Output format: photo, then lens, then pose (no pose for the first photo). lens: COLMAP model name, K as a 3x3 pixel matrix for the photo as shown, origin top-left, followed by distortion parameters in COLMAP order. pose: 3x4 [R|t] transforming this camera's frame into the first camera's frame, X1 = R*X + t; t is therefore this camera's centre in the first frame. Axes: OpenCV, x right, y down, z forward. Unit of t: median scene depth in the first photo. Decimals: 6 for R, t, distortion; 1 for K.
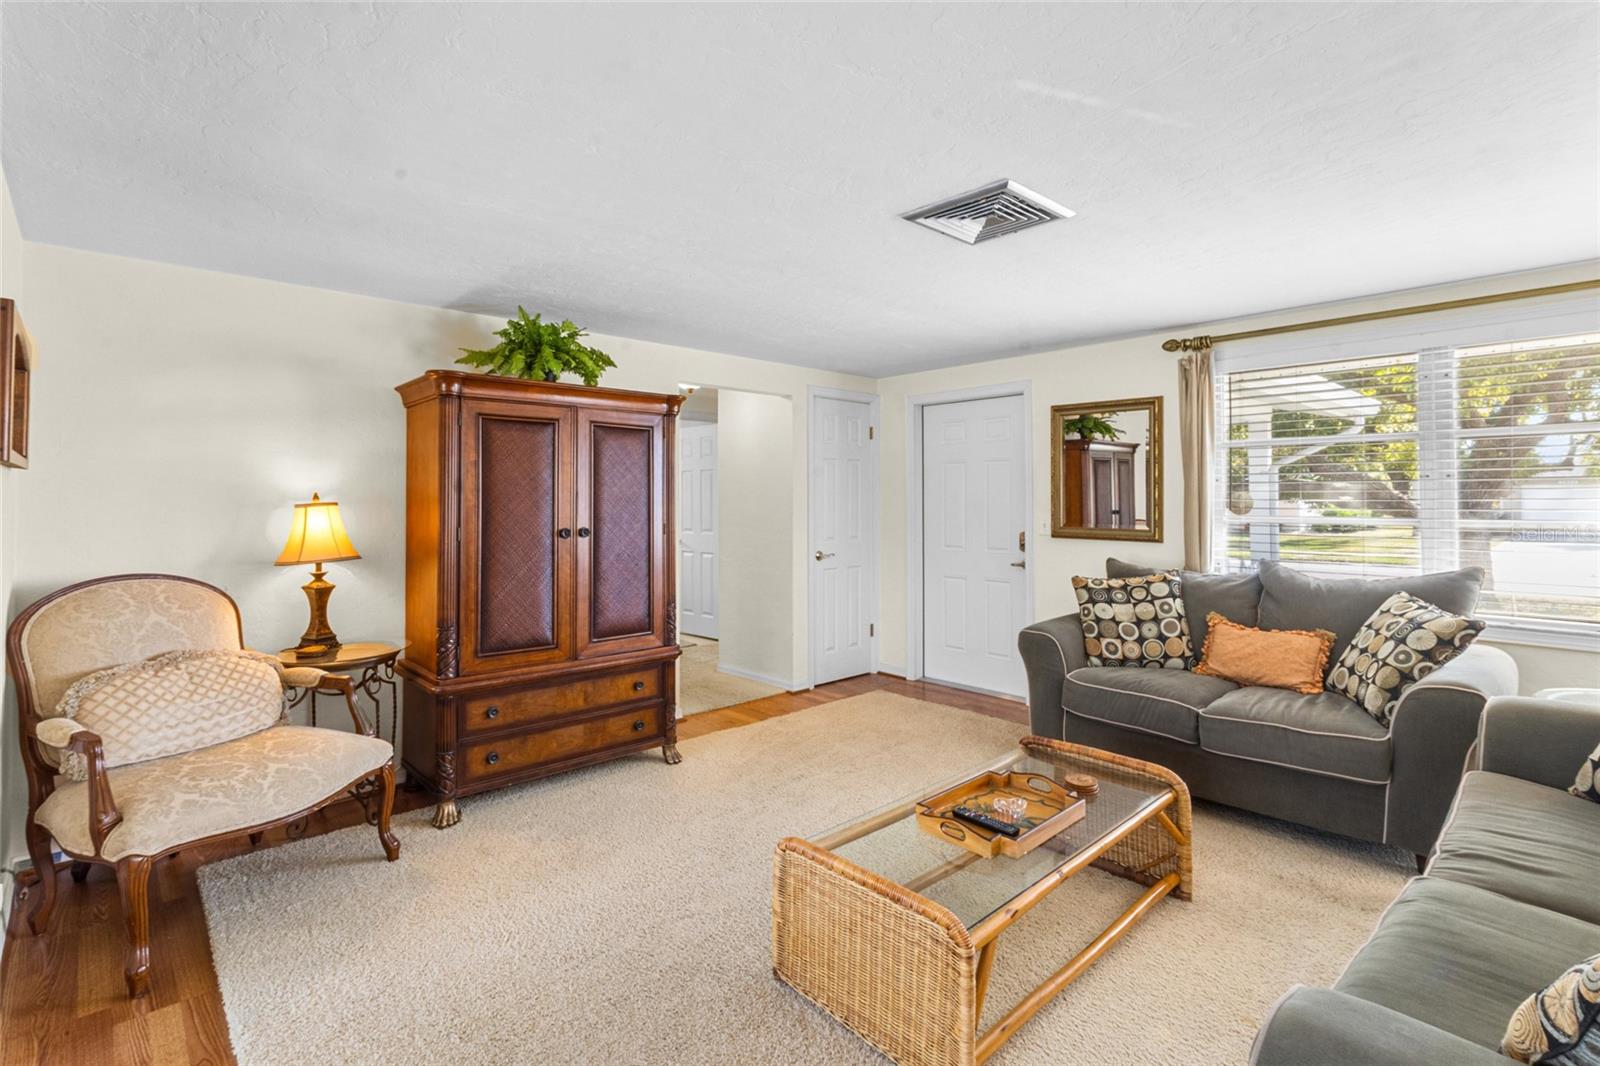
lens RADIAL K [[753.8, 0, 796.7], [0, 753.8, 481.4], [0, 0, 1]] dist [0.002186, 0.000845]
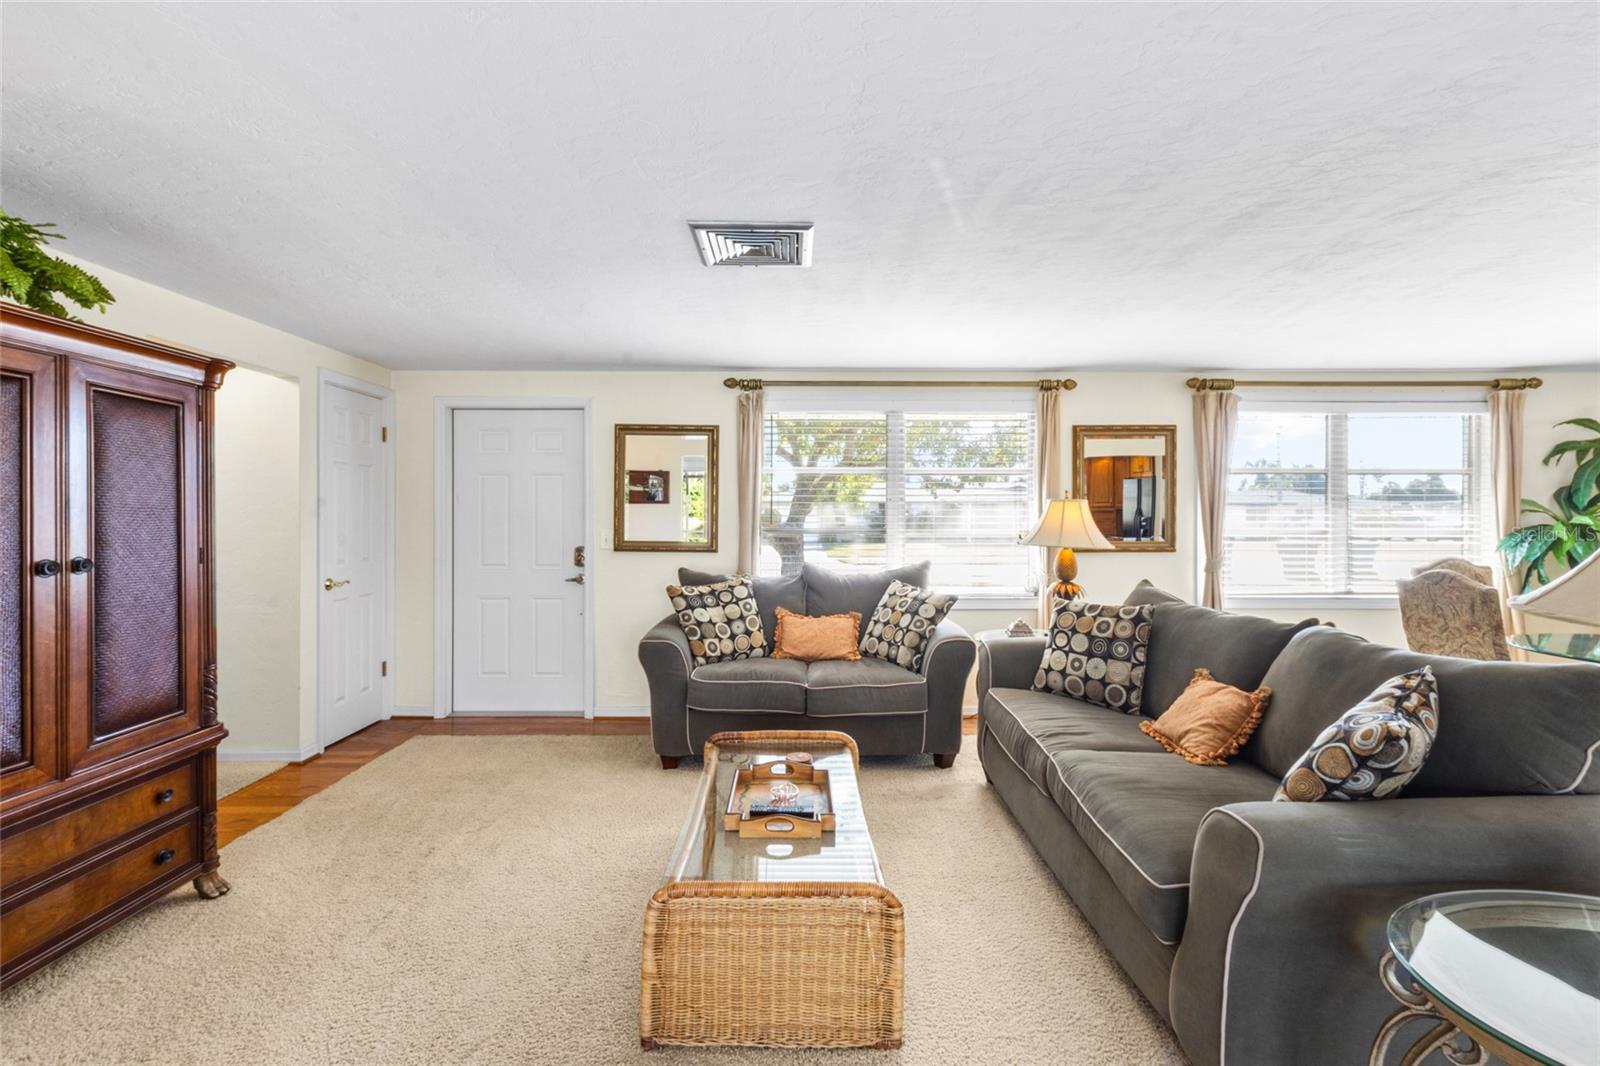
lens RADIAL K [[742.1, 0, 800.1], [0, 742.1, 513.1], [0, 0, 1]] dist [0.001102, 0.000936]
pose [[0.675731, 0.005843, 0.737125, -0.313396], [-0.021288, 0.999706, 0.011591, 0.005922], [-0.736841, -0.023524, 0.675656, 0.161896]]
